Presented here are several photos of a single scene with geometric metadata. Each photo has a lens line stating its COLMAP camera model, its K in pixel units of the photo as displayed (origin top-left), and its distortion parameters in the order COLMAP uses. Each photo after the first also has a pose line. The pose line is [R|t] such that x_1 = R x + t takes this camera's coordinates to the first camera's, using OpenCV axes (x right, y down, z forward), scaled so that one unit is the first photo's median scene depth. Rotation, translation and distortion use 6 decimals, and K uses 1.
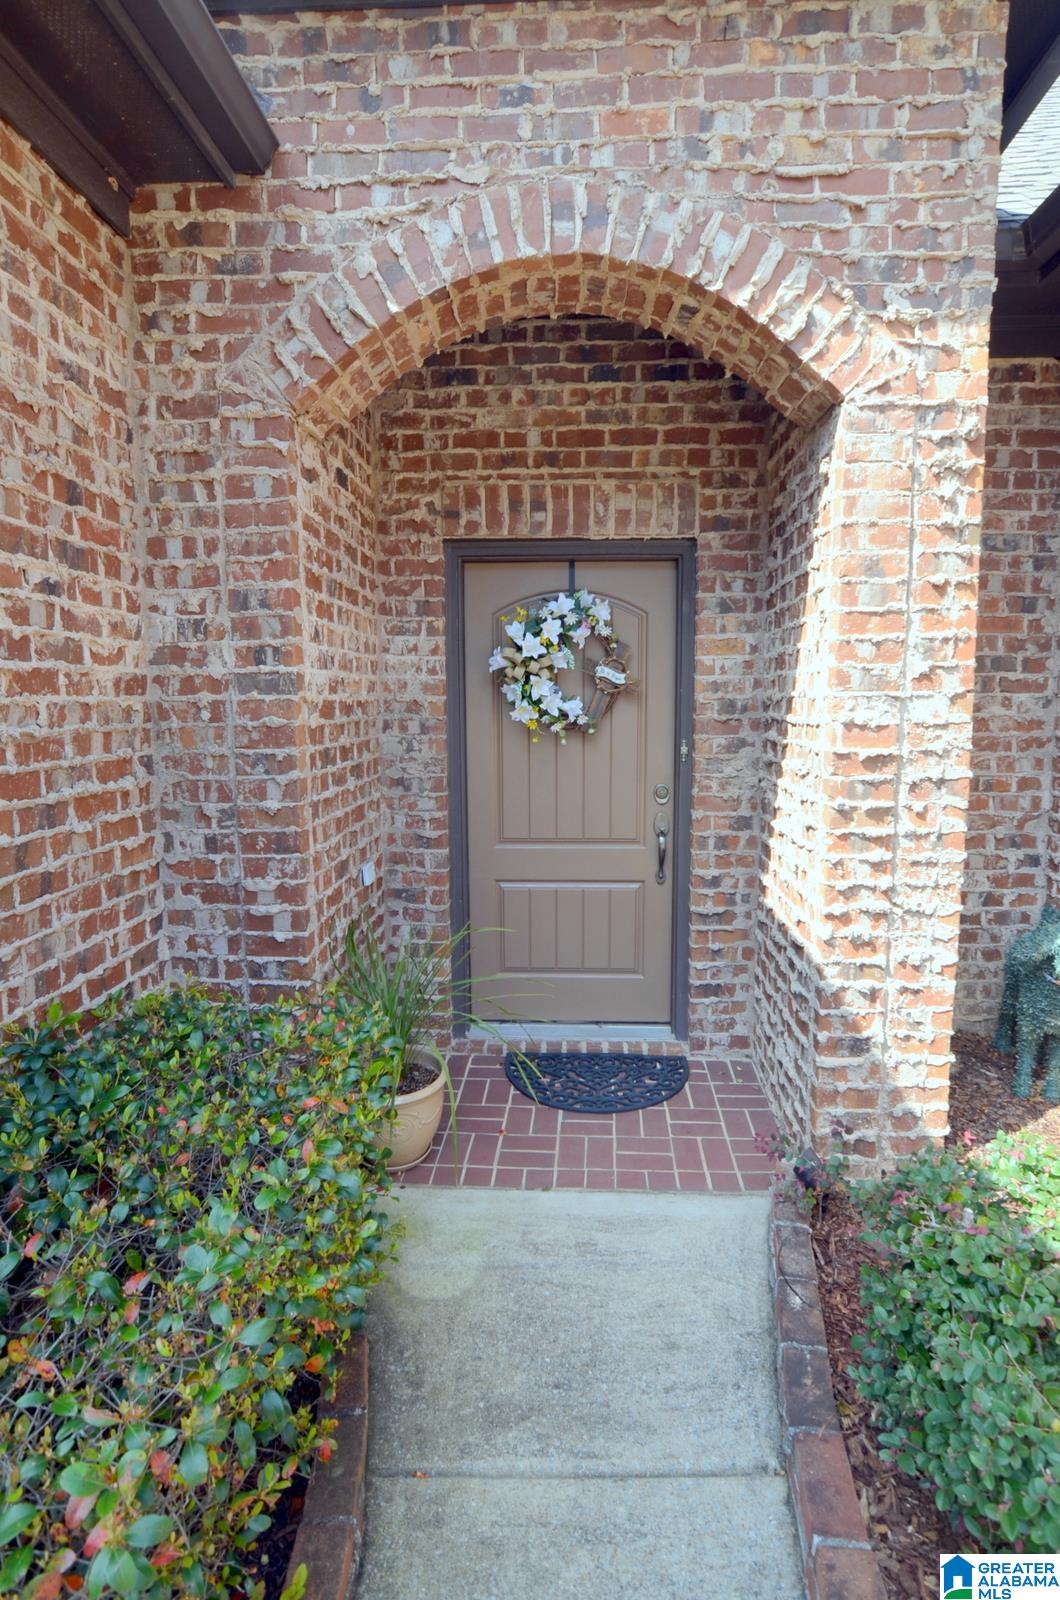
lens RADIAL K [[774.2, 0, 532.1], [0, 774.2, 803.2], [0, 0, 1]] dist [-0.030832, 0.010298]
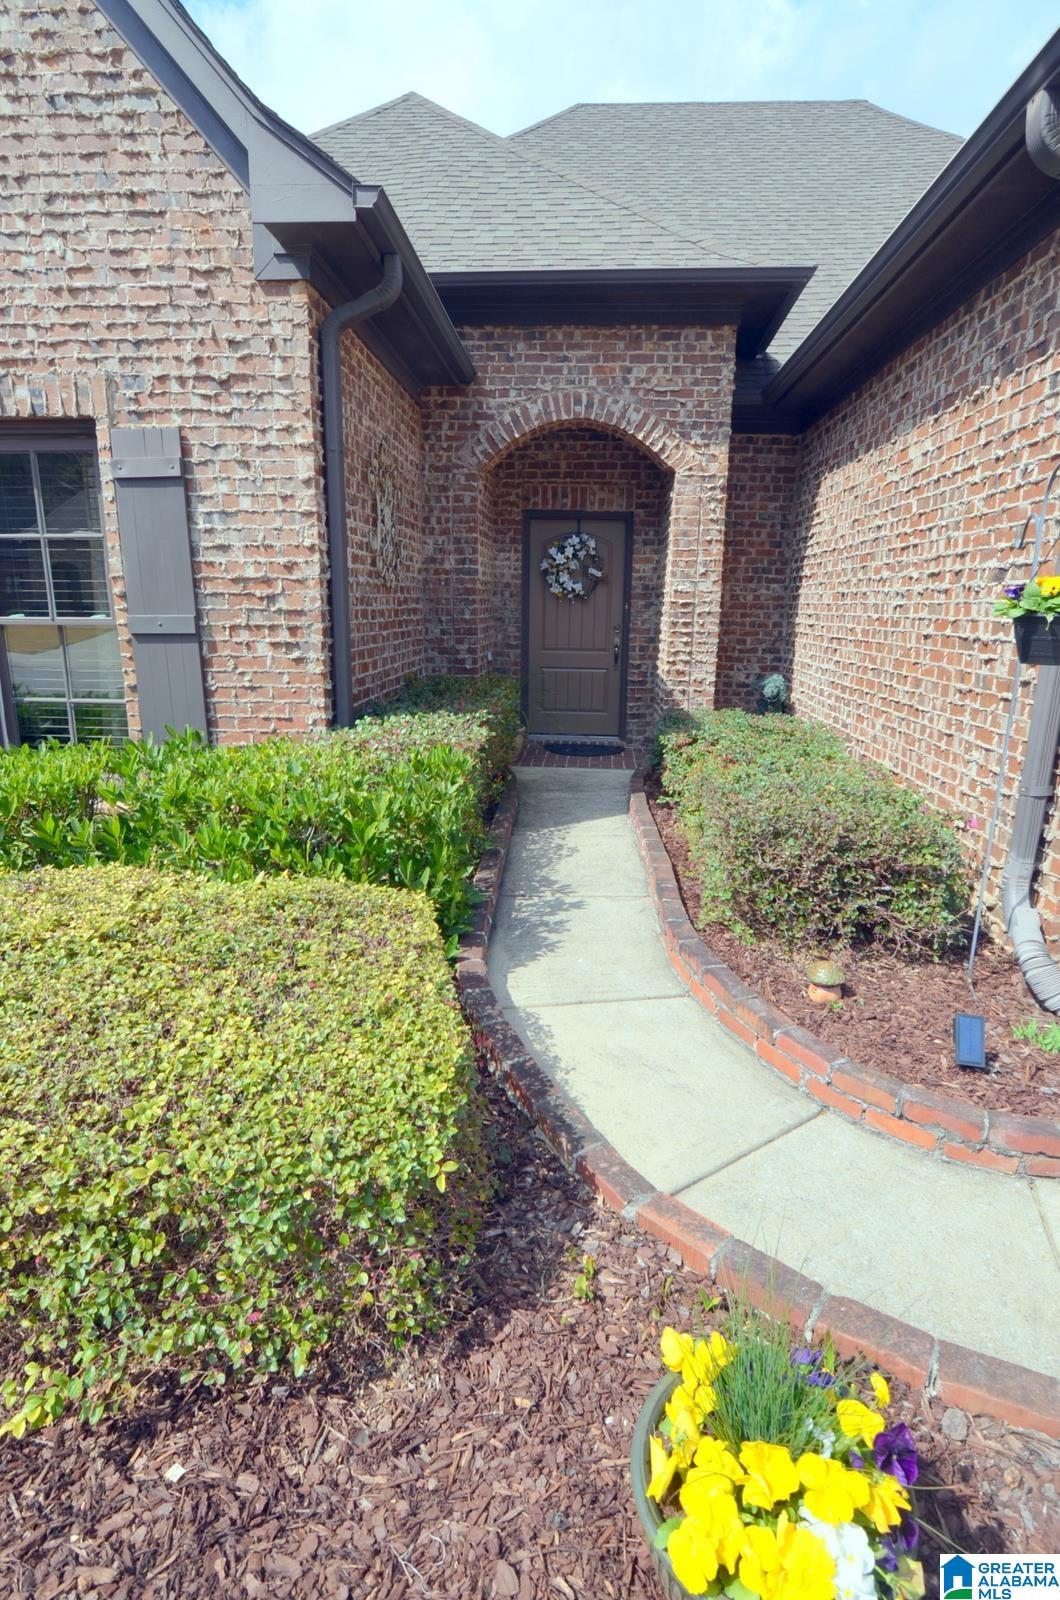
lens RADIAL K [[774.2, 0, 538.6], [0, 774.2, 793.2], [0, 0, 1]] dist [-0.030832, 0.010298]
pose [[0.999810, 0.019242, 0.003255, -0.083588], [-0.019480, 0.994101, 0.106696, 0.346555], [-0.001183, -0.106739, 0.994286, -1.910107]]
